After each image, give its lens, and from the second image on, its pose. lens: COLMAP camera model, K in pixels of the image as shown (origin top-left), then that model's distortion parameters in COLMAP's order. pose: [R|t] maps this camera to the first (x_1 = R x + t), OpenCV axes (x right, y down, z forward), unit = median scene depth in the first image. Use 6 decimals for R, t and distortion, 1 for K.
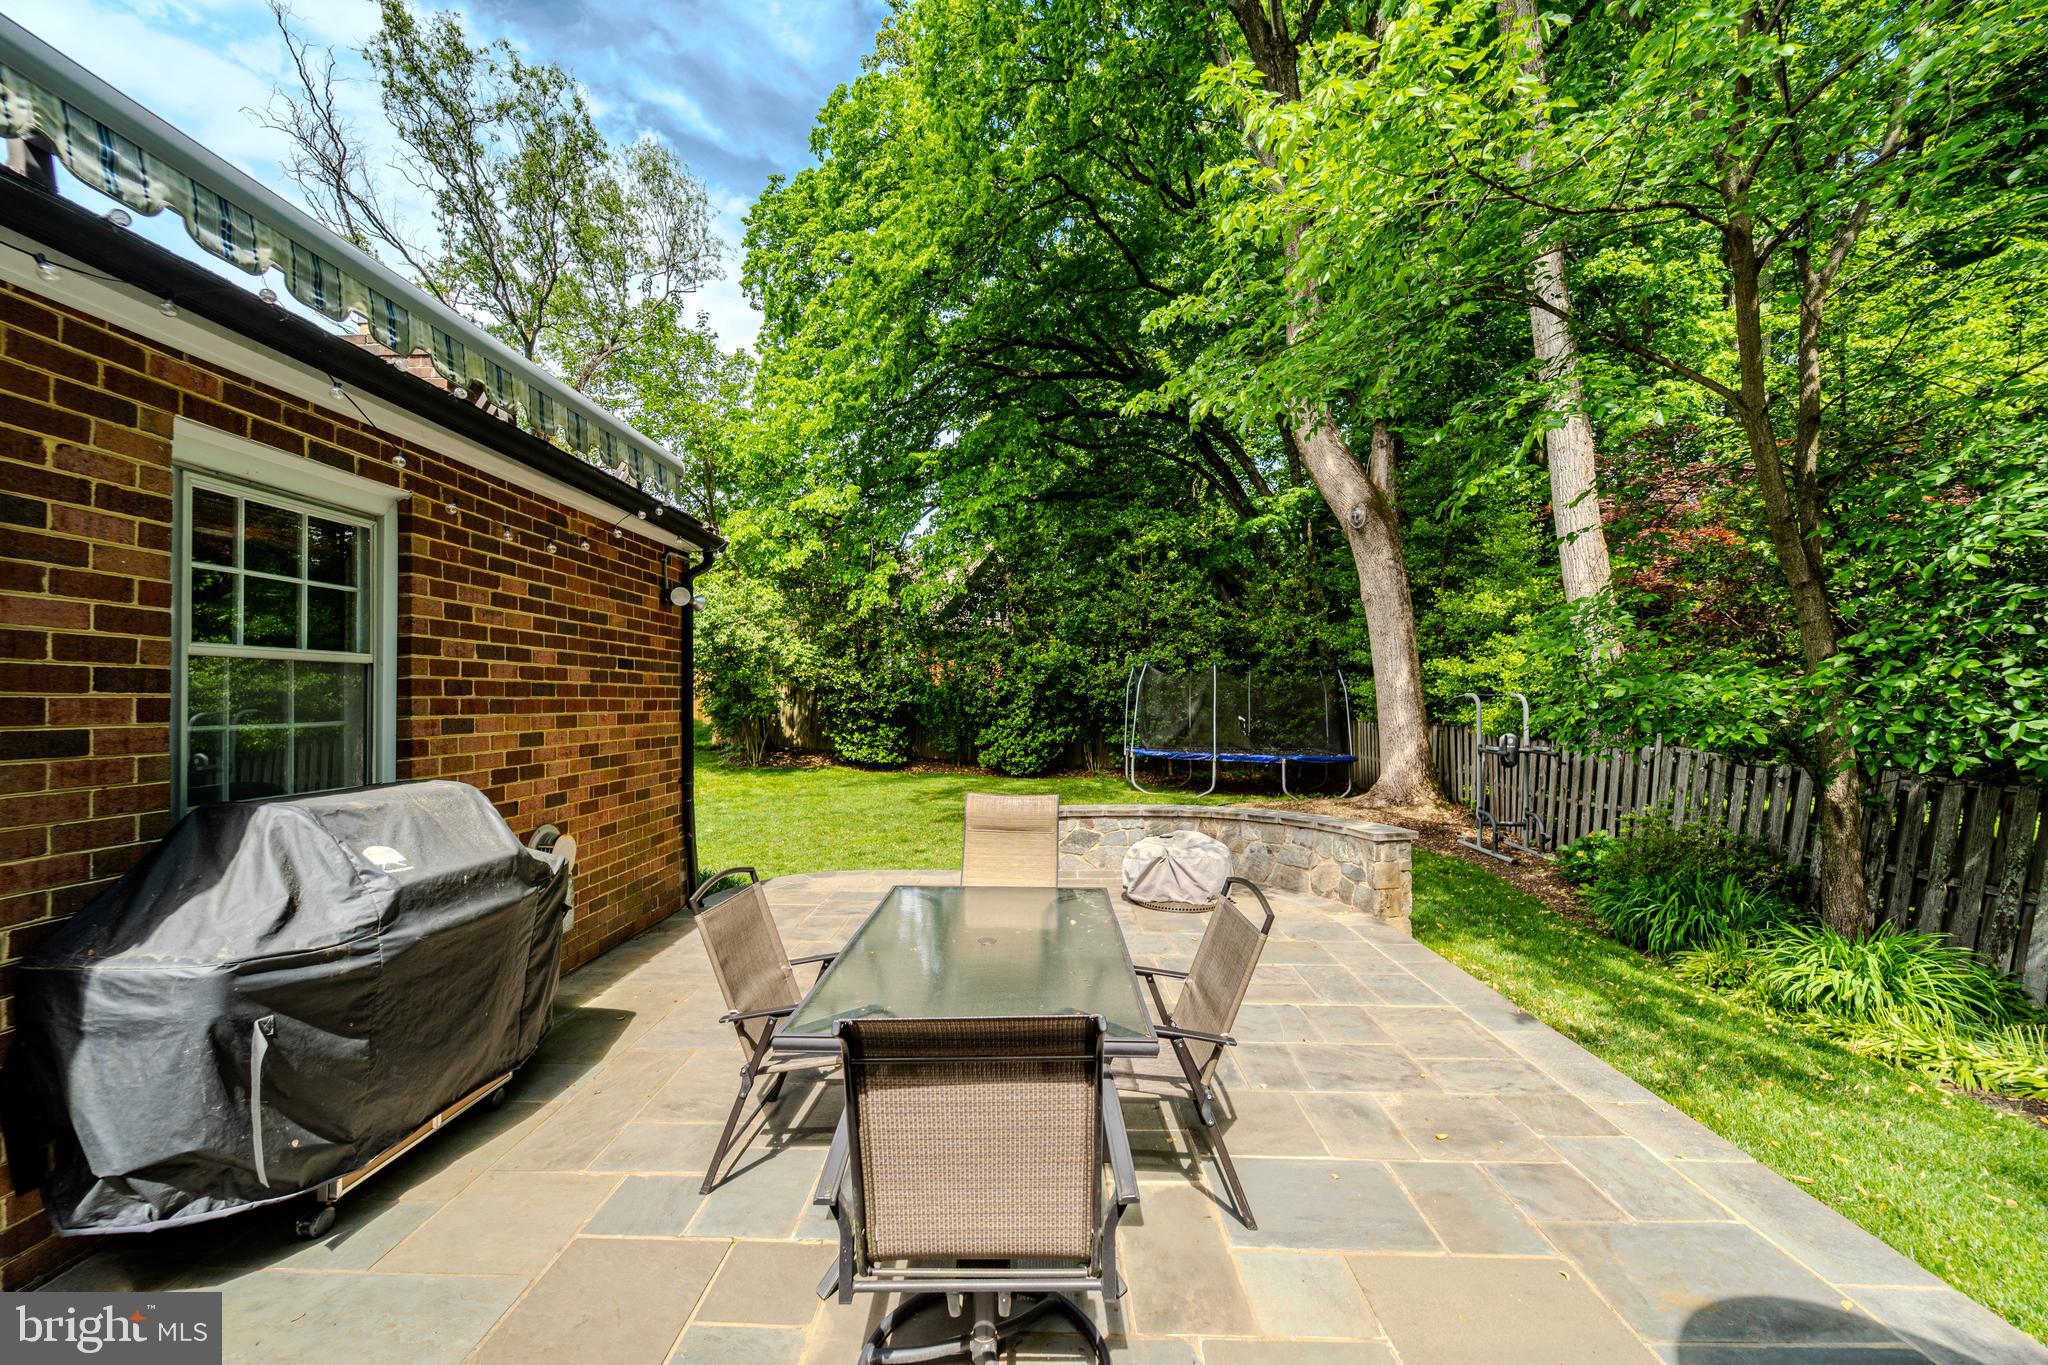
lens RADIAL K [[818.4, 0, 1025.5], [0, 818.4, 691.2], [0, 0, 1]] dist [0.002211, -0.000059]
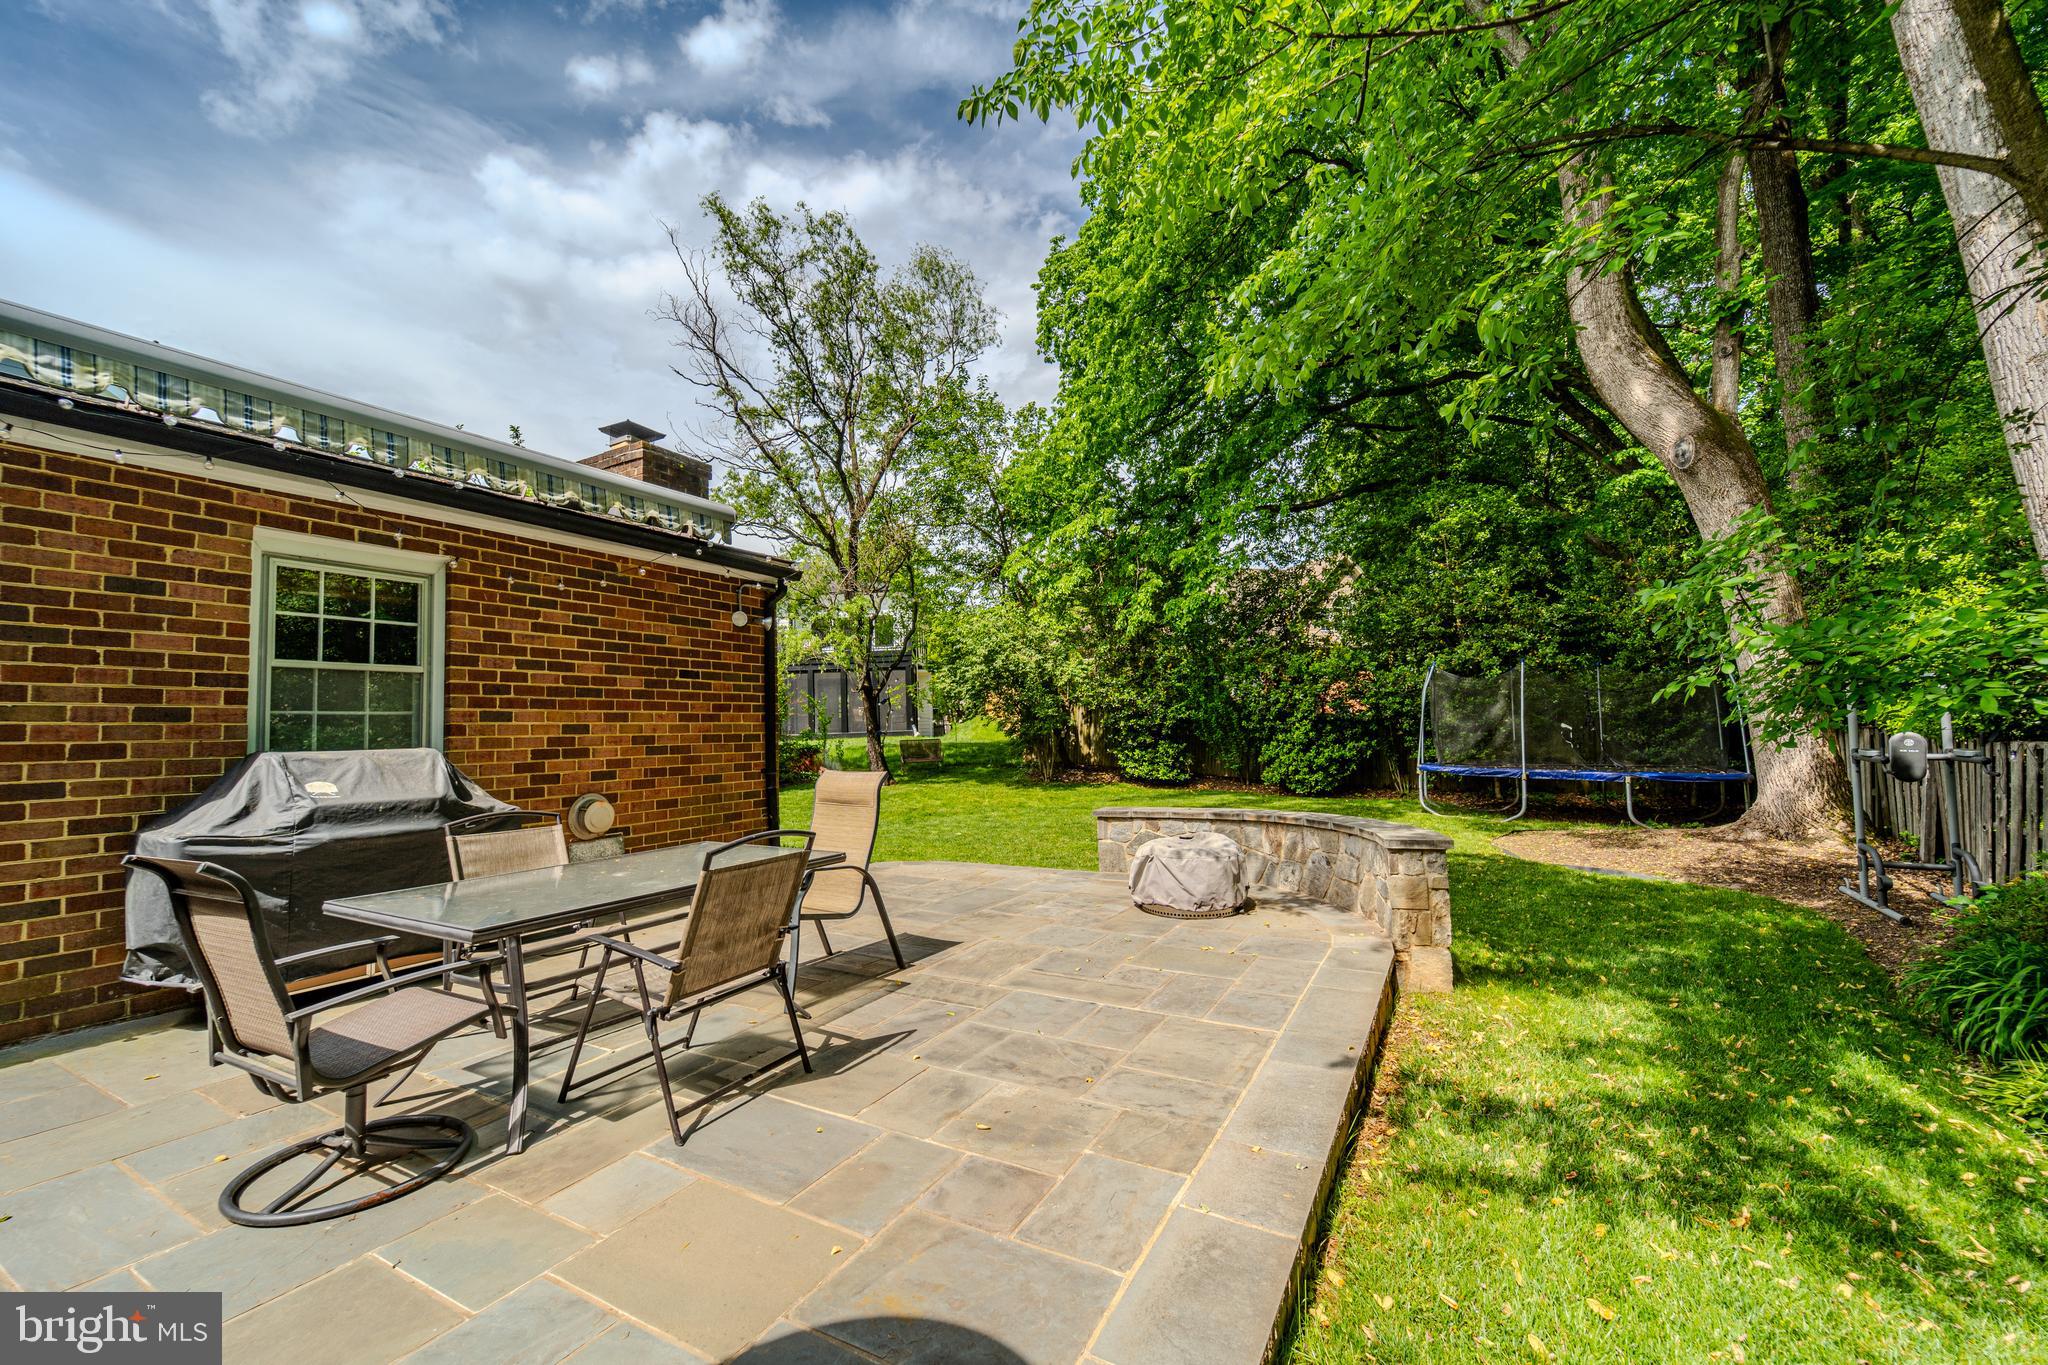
lens RADIAL K [[818.6, 0, 1021.9], [0, 818.6, 693.9], [0, 0, 1]] dist [0.002489, 0.000159]
pose [[0.883426, -0.039439, -0.466907, 0.597964], [0.025591, 0.999025, -0.035966, 0.059725], [0.467870, 0.019825, 0.883575, 0.127335]]
